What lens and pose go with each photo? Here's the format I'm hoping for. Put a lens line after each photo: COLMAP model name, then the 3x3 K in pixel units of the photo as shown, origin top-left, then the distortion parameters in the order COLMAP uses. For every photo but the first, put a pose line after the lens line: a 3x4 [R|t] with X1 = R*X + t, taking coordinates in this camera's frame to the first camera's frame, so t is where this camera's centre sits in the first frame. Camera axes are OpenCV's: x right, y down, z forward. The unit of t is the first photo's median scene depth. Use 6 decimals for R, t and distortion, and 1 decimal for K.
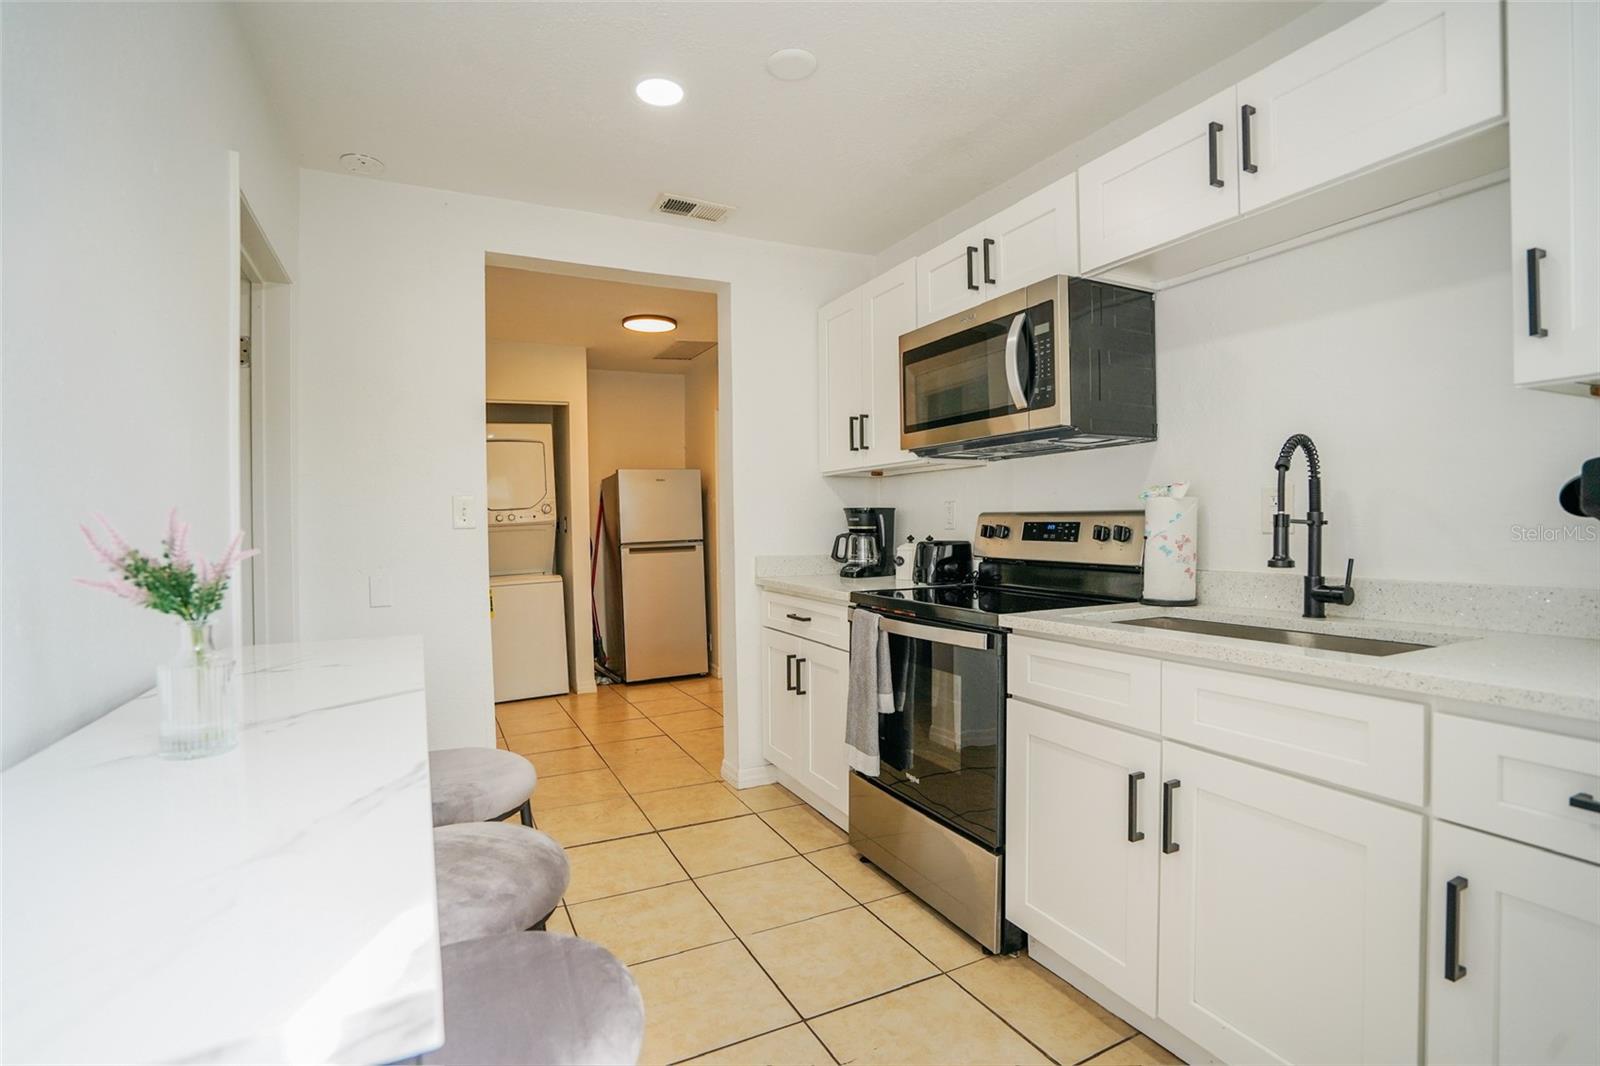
lens RADIAL K [[739.6, 0, 799.1], [0, 739.6, 534.8], [0, 0, 1]] dist [-0.065714, 0.027418]
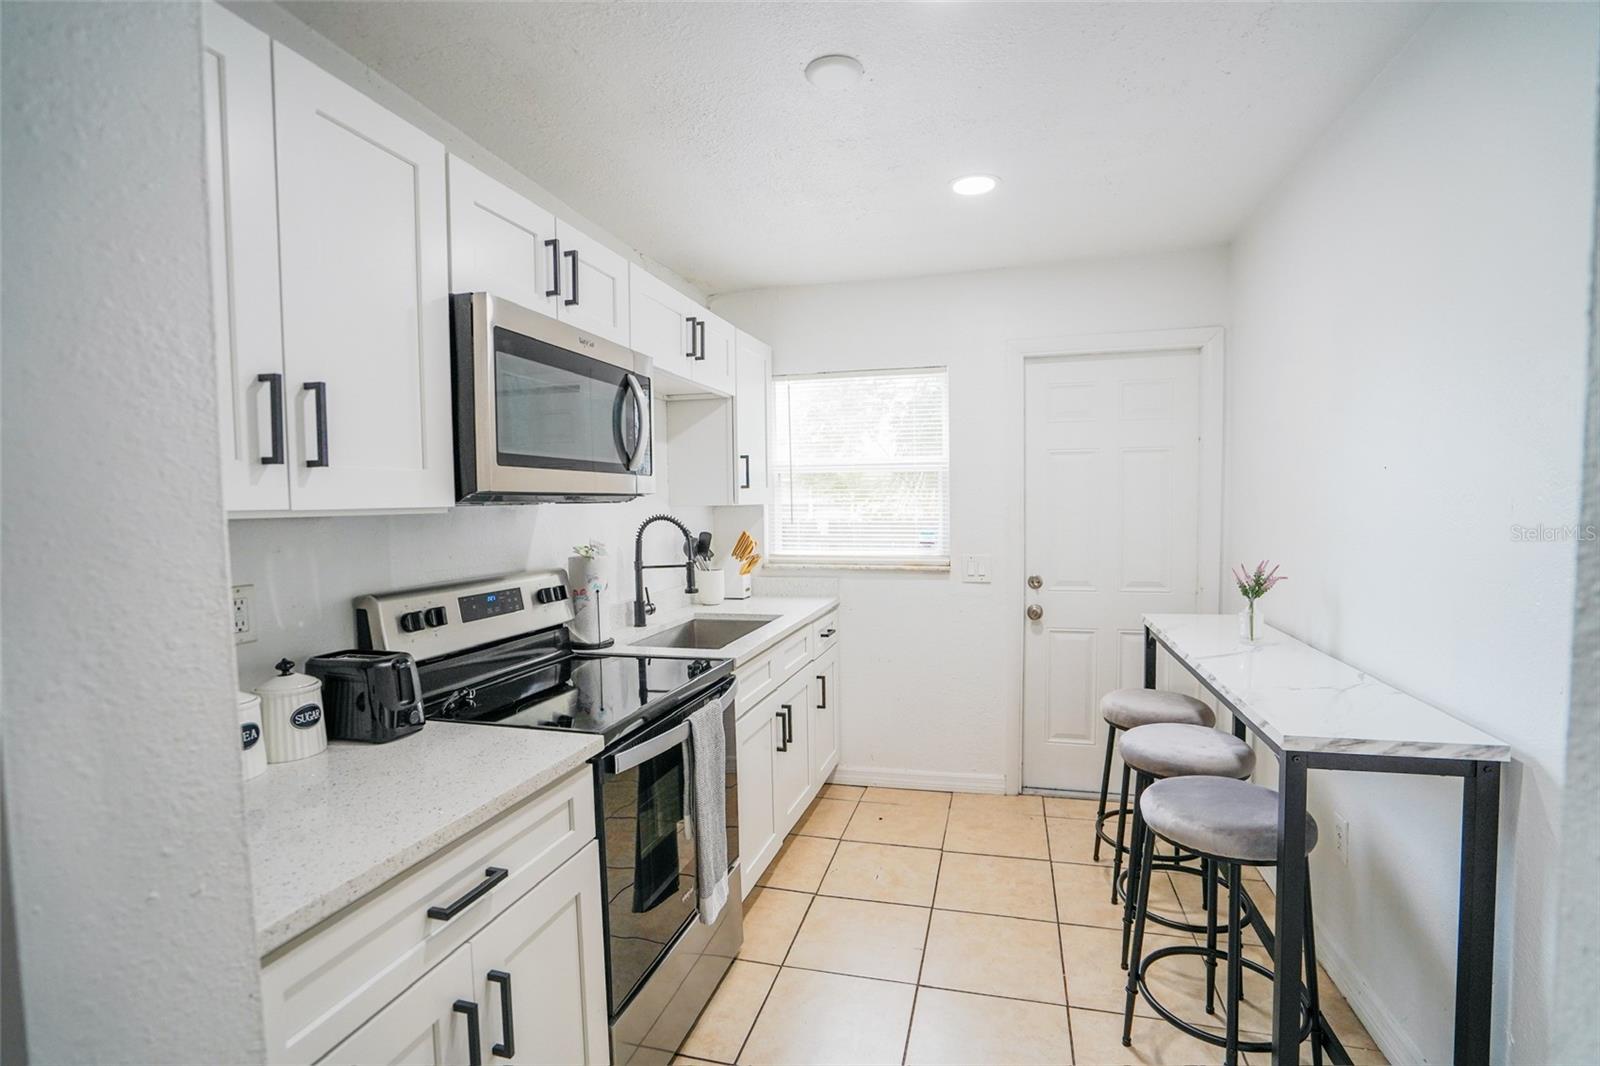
lens RADIAL K [[741.2, 0, 803.9], [0, 741.2, 536.7], [0, 0, 1]] dist [-0.065754, 0.031357]
pose [[-0.741533, -0.003274, 0.670909, -0.484607], [0.038775, 0.998107, 0.047728, -0.109797], [-0.669795, 0.061406, -0.740002, 1.432396]]
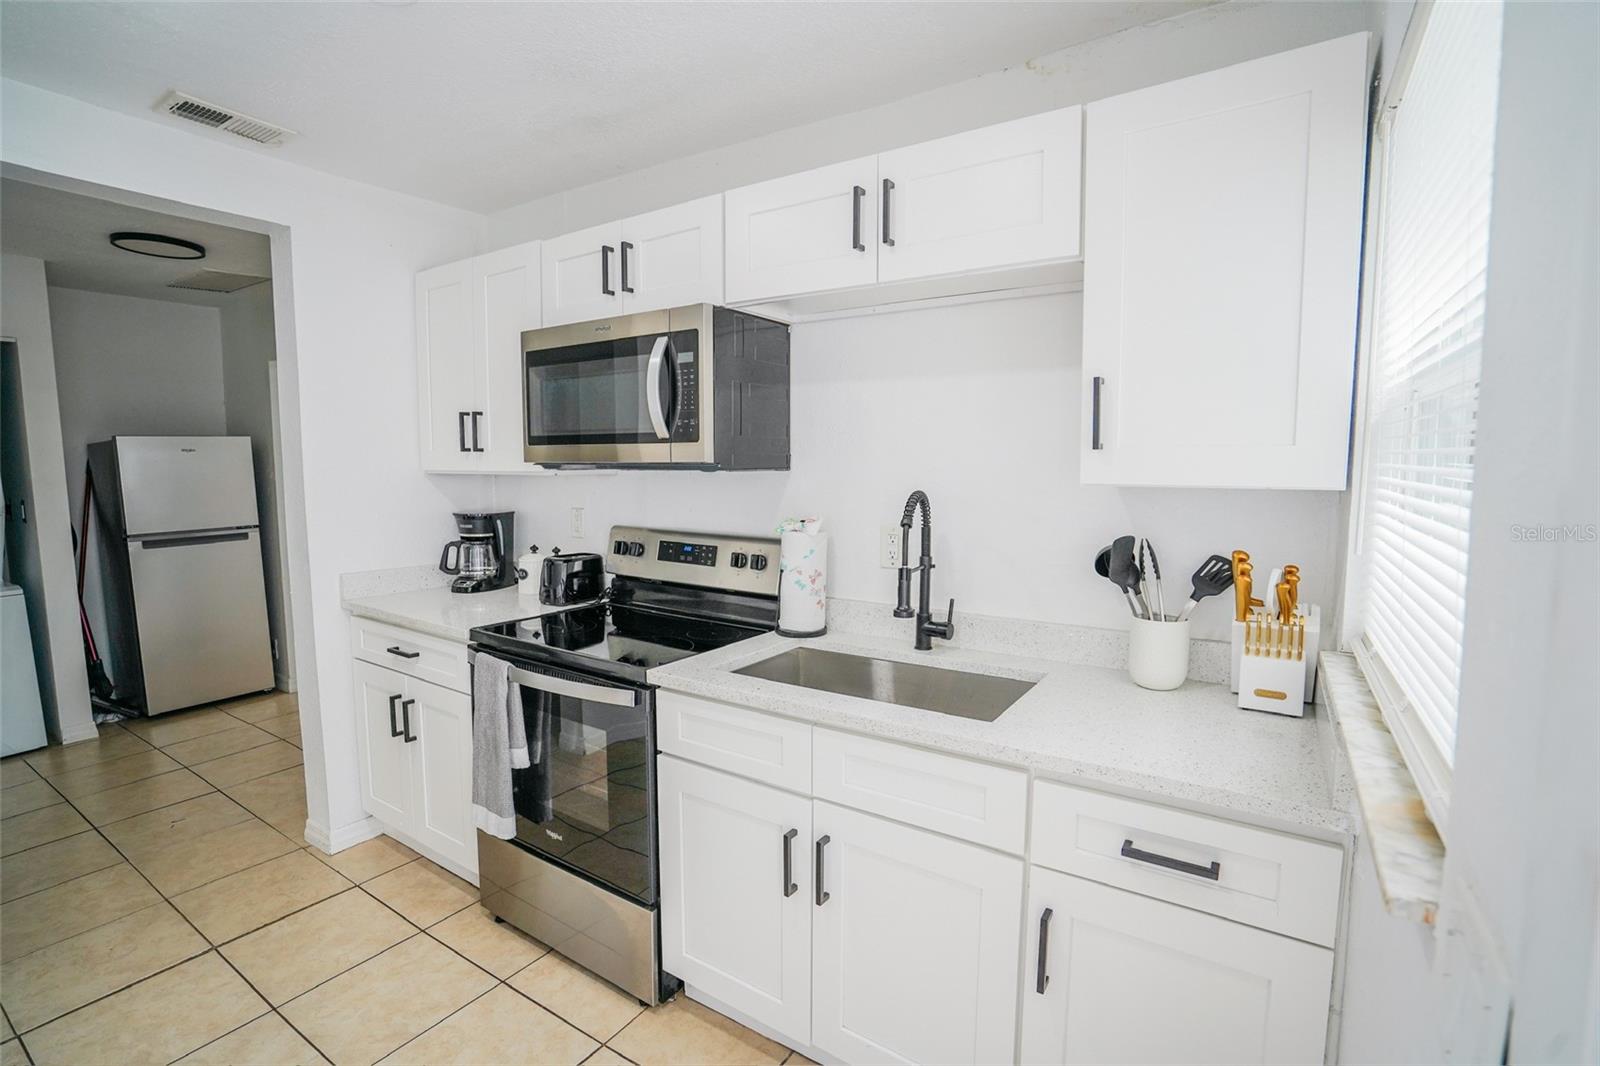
lens RADIAL K [[739.6, 0, 799.1], [0, 739.6, 534.8], [0, 0, 1]] dist [-0.065714, 0.027418]
pose [[0.867854, -0.033925, 0.495660, -0.017920], [-0.005042, 0.997013, 0.077068, -0.110846], [-0.496794, -0.069383, 0.865090, 0.075112]]
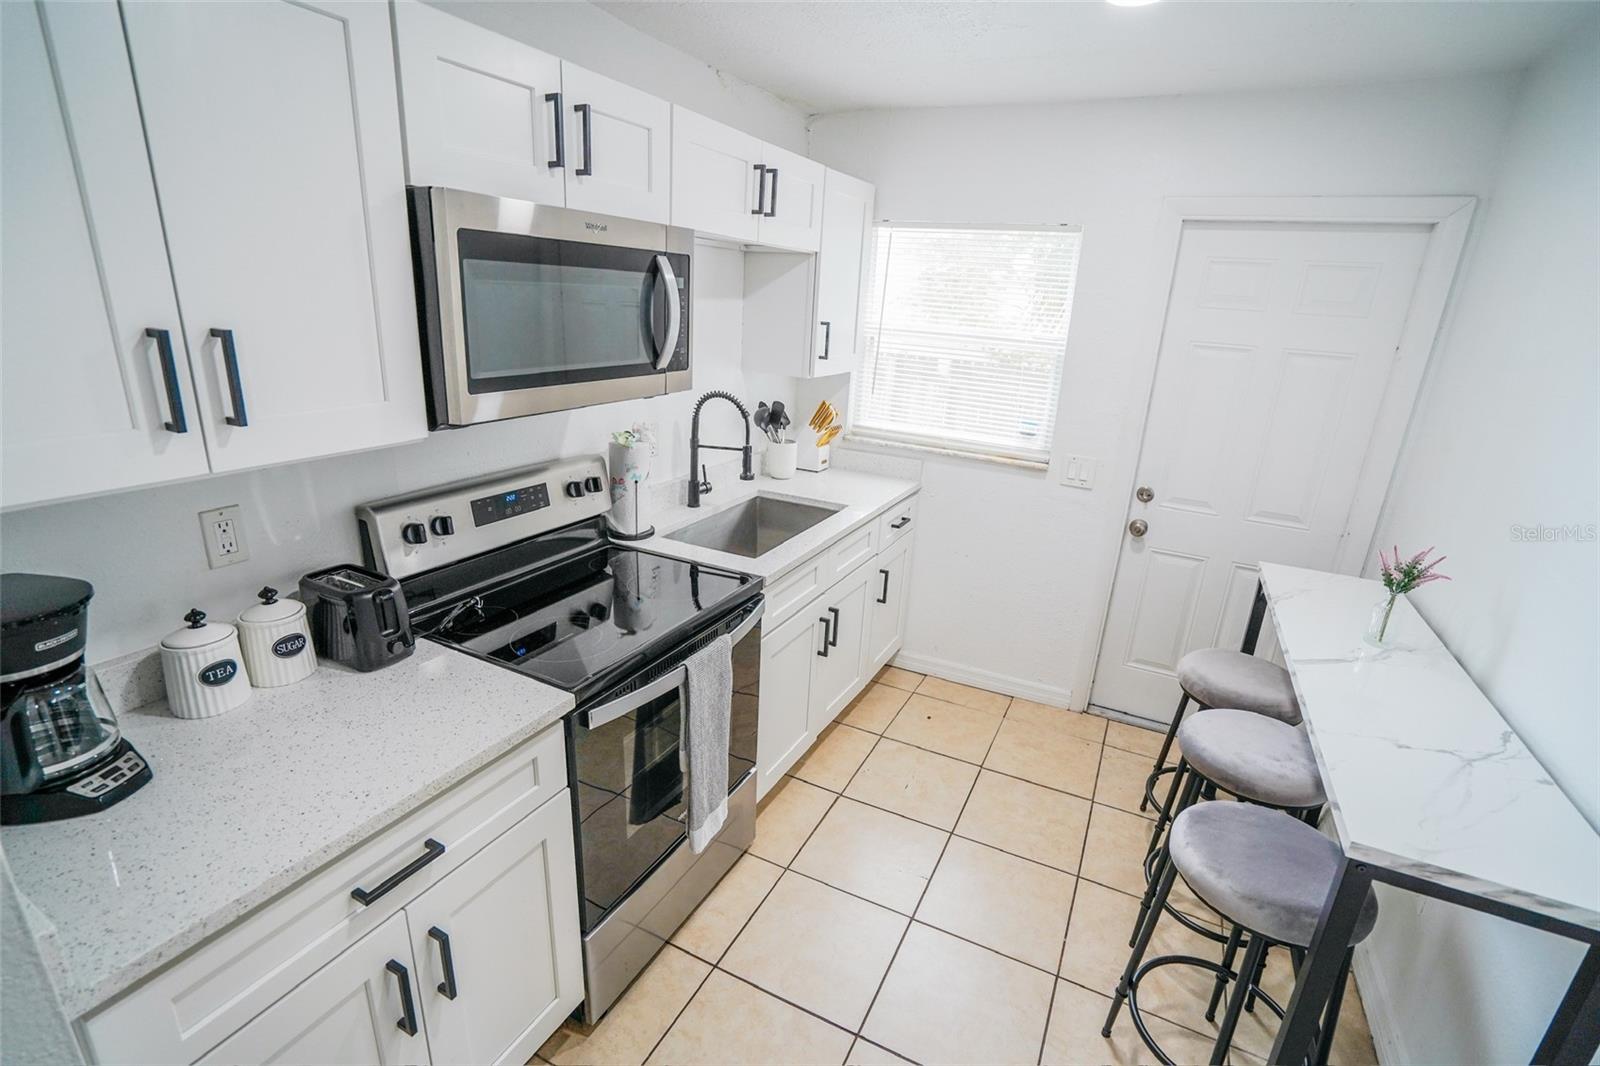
lens RADIAL K [[739.6, 0, 799.1], [0, 739.6, 534.8], [0, 0, 1]] dist [-0.065714, 0.027418]
pose [[-0.592728, -0.263025, 0.761244, -0.467895], [-0.029361, 0.951599, 0.305936, -0.232438], [-0.804868, 0.158986, -0.571762, 1.264063]]
